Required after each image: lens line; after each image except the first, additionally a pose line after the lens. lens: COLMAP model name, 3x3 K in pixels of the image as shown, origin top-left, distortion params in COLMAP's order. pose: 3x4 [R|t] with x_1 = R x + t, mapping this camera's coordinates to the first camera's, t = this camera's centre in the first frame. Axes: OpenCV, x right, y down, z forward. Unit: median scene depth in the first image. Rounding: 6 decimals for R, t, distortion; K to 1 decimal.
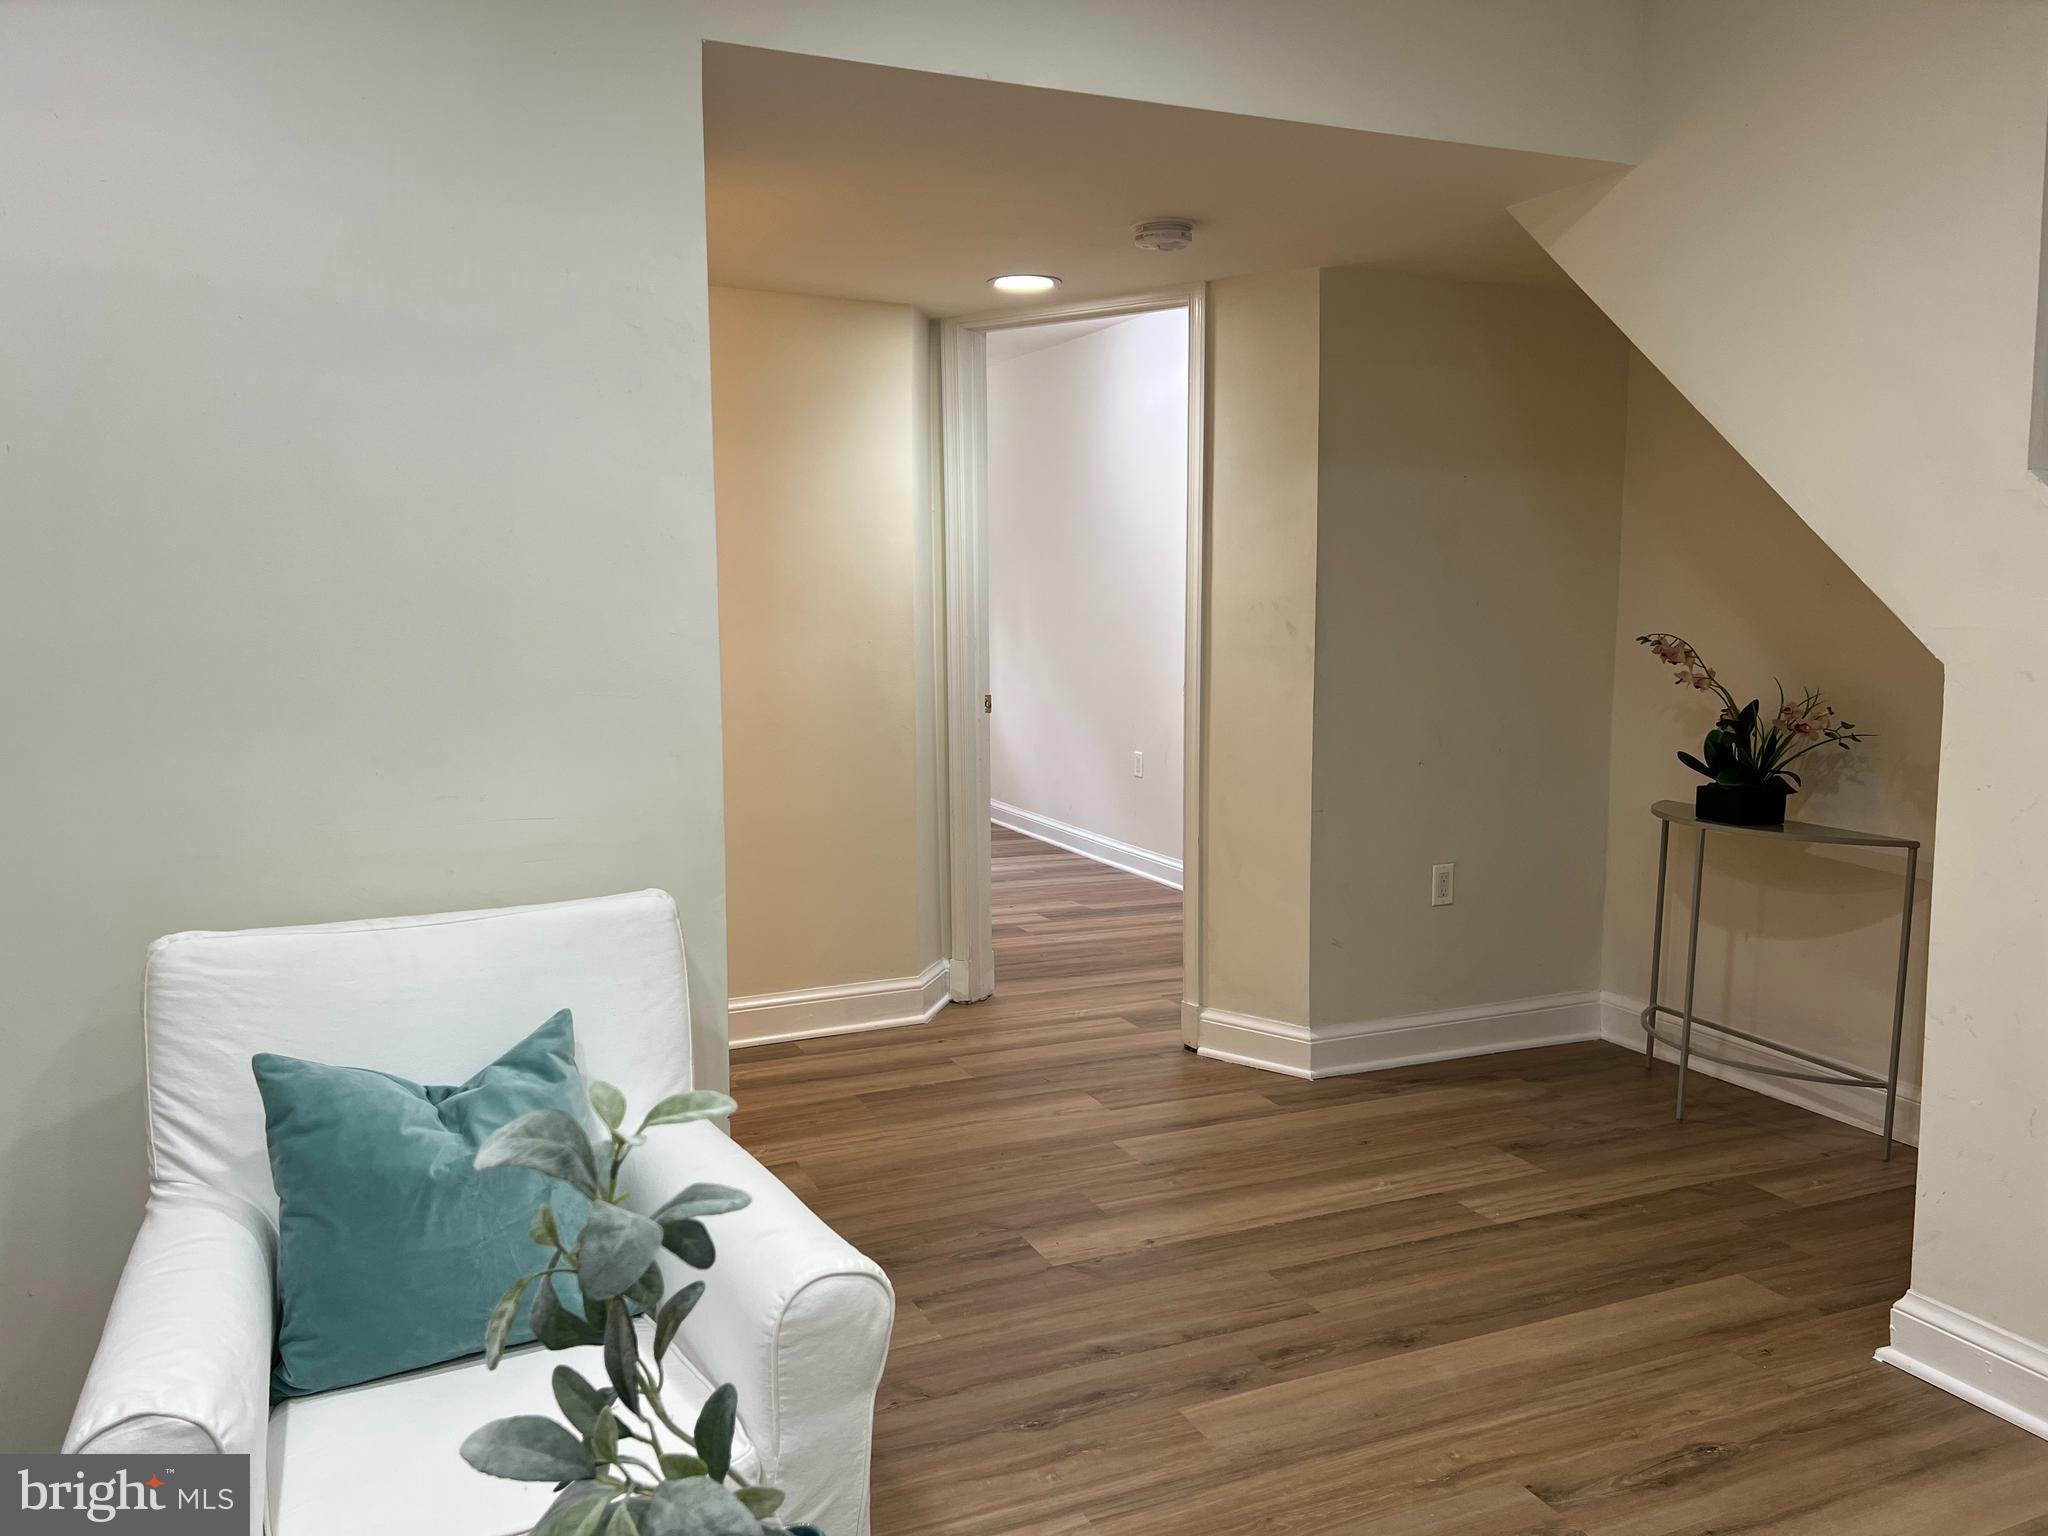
lens RADIAL K [[1573.7, 0, 1024.0], [0, 1573.7, 768.0], [0, 0, 1]] dist [0.072698, -0.053617]
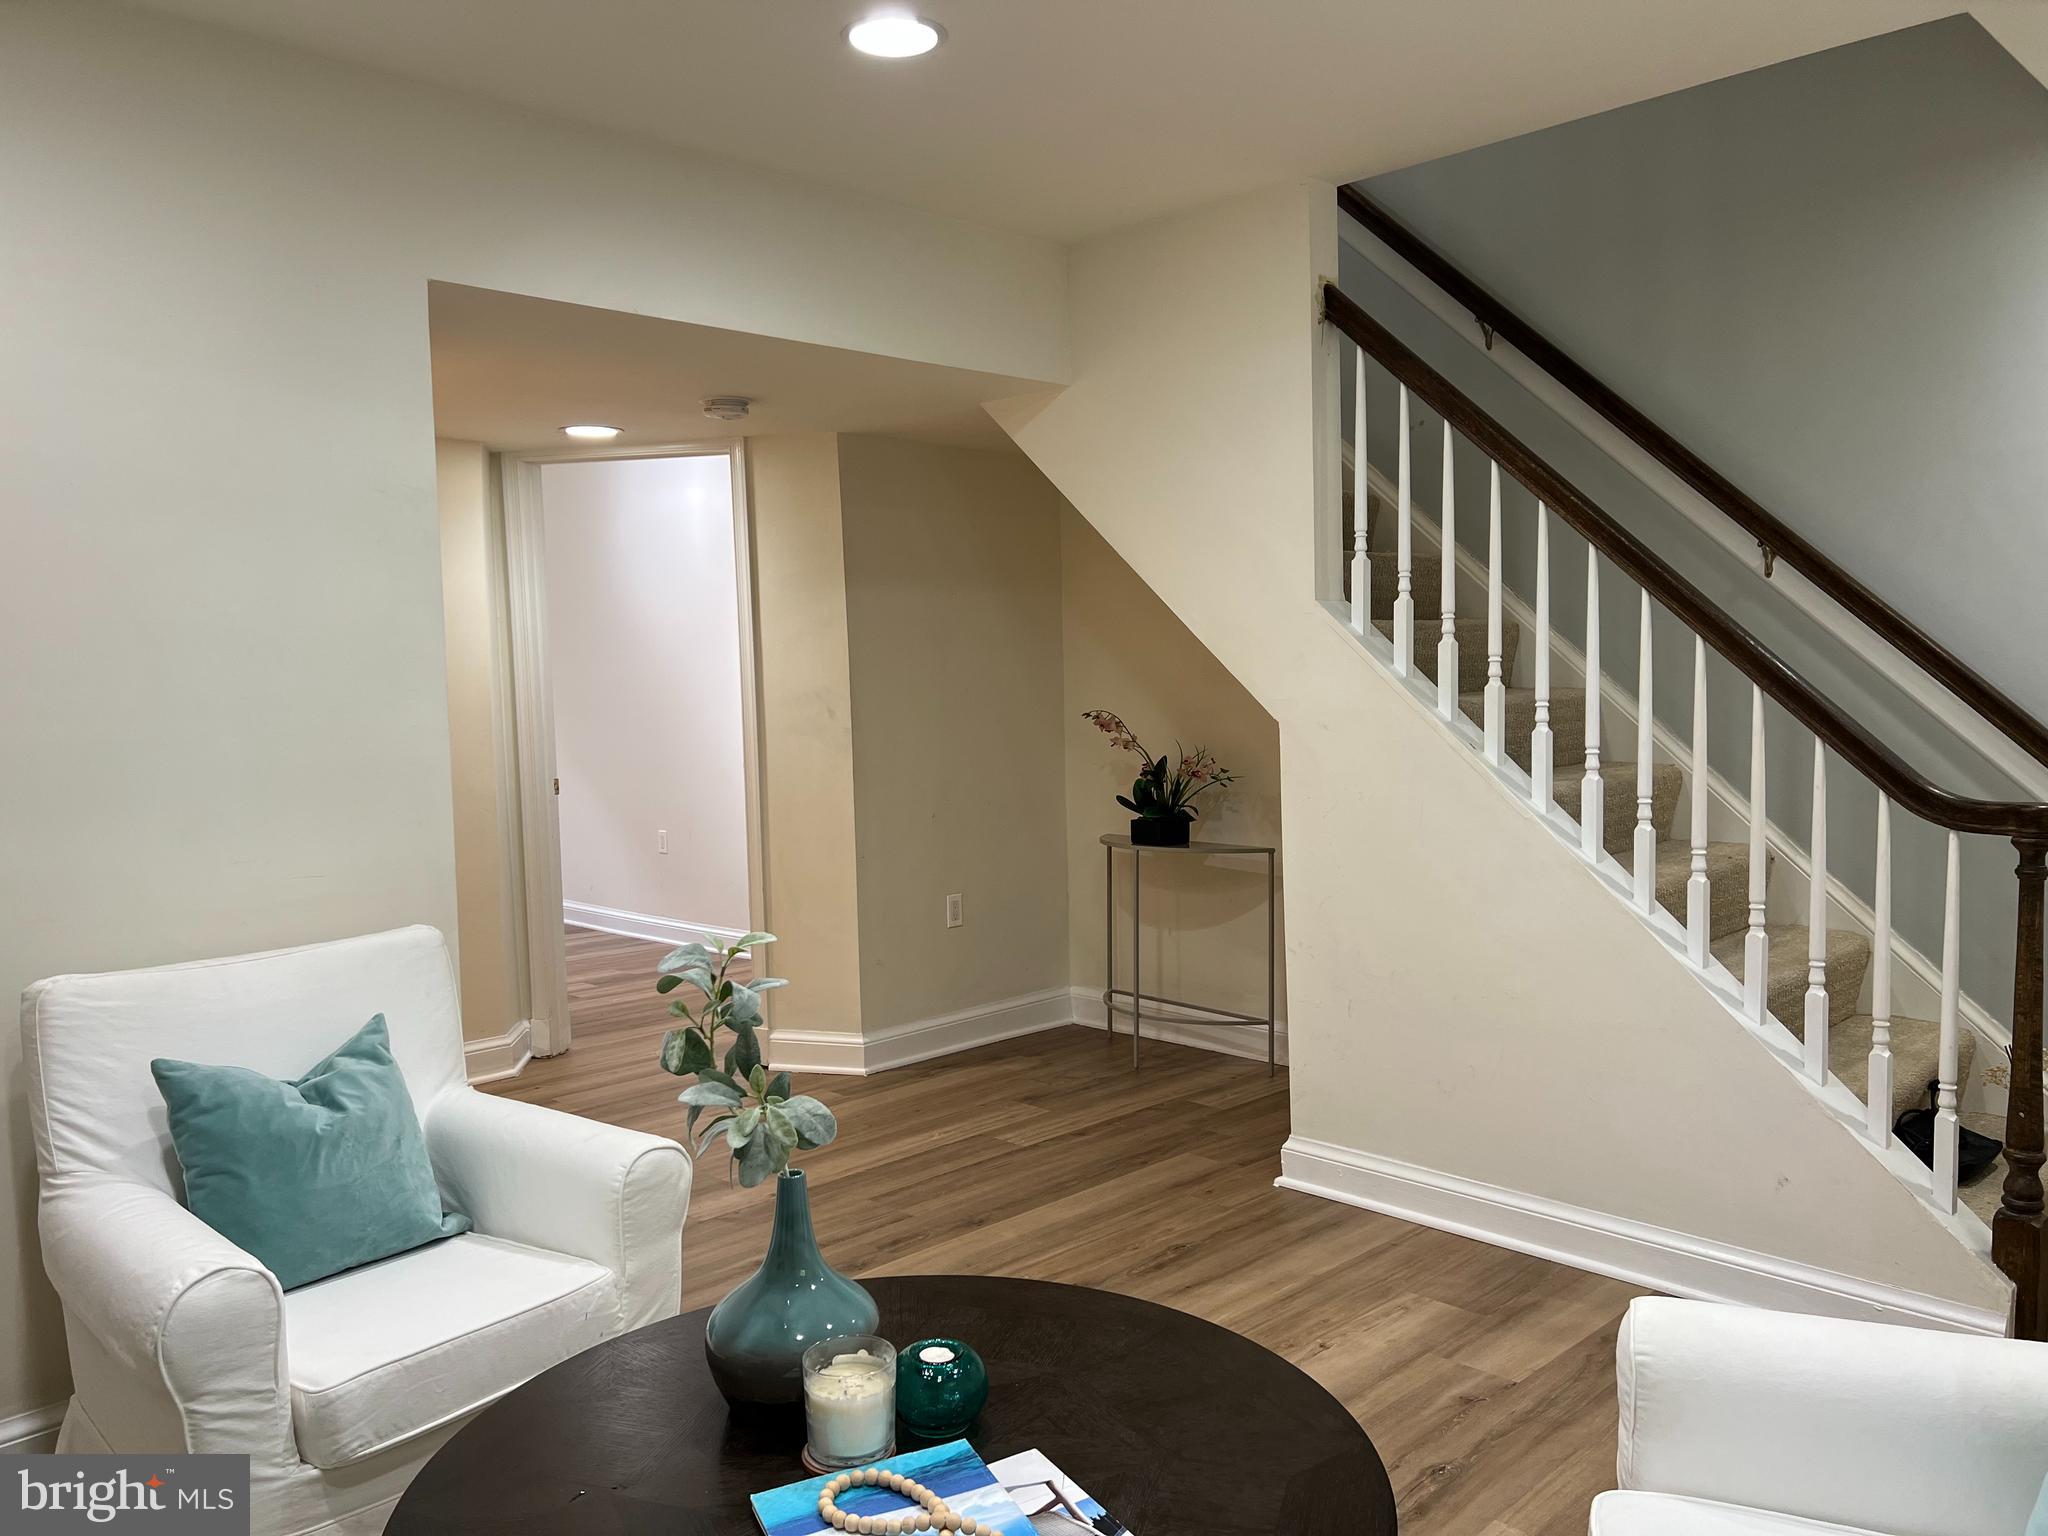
lens RADIAL K [[1532.9, 0, 1024.0], [0, 1532.9, 768.0], [0, 0, 1]] dist [0.211780, -0.001585]
pose [[0.937531, -0.043609, 0.345157, -0.125834], [0.063583, 0.996881, -0.046758, 0.024400], [-0.342041, 0.065783, 0.937380, -0.224371]]
